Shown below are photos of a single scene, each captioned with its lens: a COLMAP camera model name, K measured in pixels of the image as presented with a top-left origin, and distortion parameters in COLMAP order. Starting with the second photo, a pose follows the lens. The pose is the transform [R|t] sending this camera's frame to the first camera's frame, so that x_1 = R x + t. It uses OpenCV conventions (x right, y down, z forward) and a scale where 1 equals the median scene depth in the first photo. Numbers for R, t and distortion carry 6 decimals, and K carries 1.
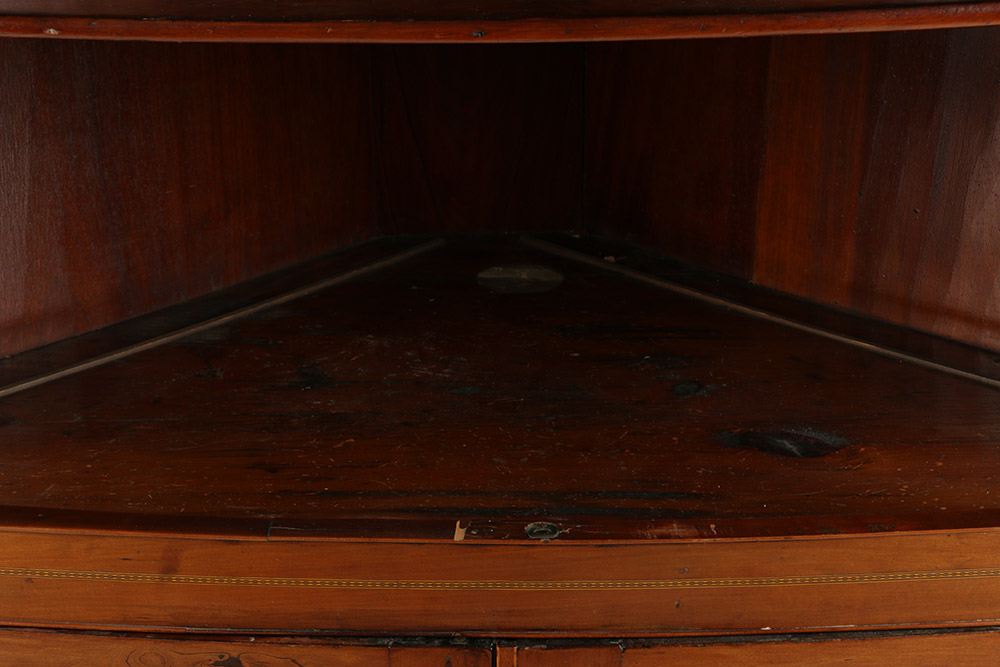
lens RADIAL K [[1847.1, 0, 501.7], [0, 1847.1, 334.0], [0, 0, 1]] dist [0.212829, 0.000000]
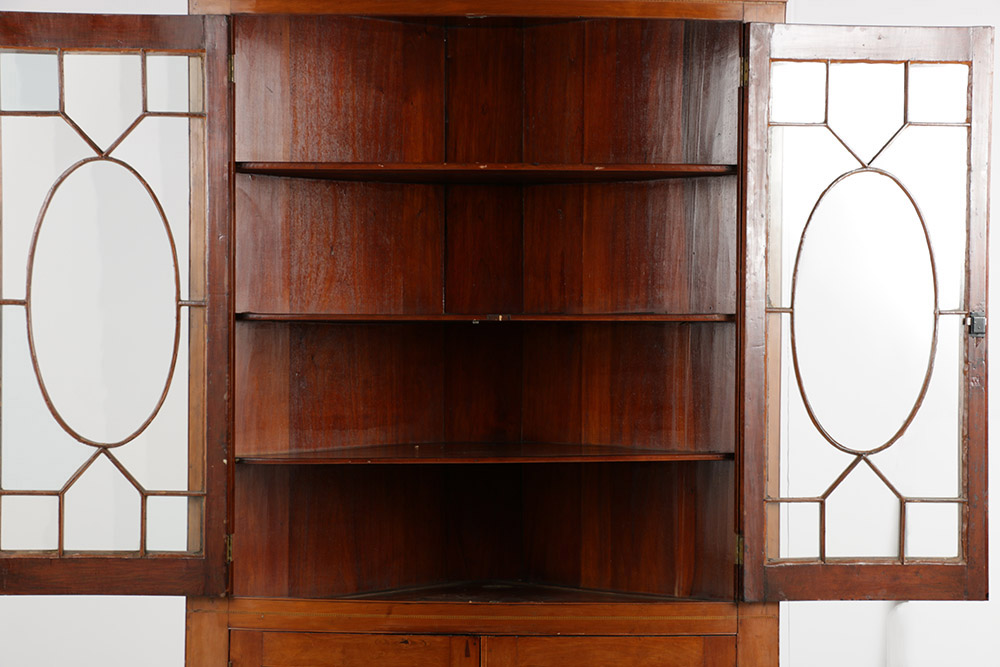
lens RADIAL K [[2273.0, 0, 497.8], [0, 2273.0, 338.3], [0, 0, 1]] dist [-0.714379, 0.000000]
pose [[0.999326, -0.003769, -0.036514, 0.185600], [-0.010489, 0.923926, -0.382428, 1.267275], [0.035178, 0.382553, 0.923264, -3.121062]]
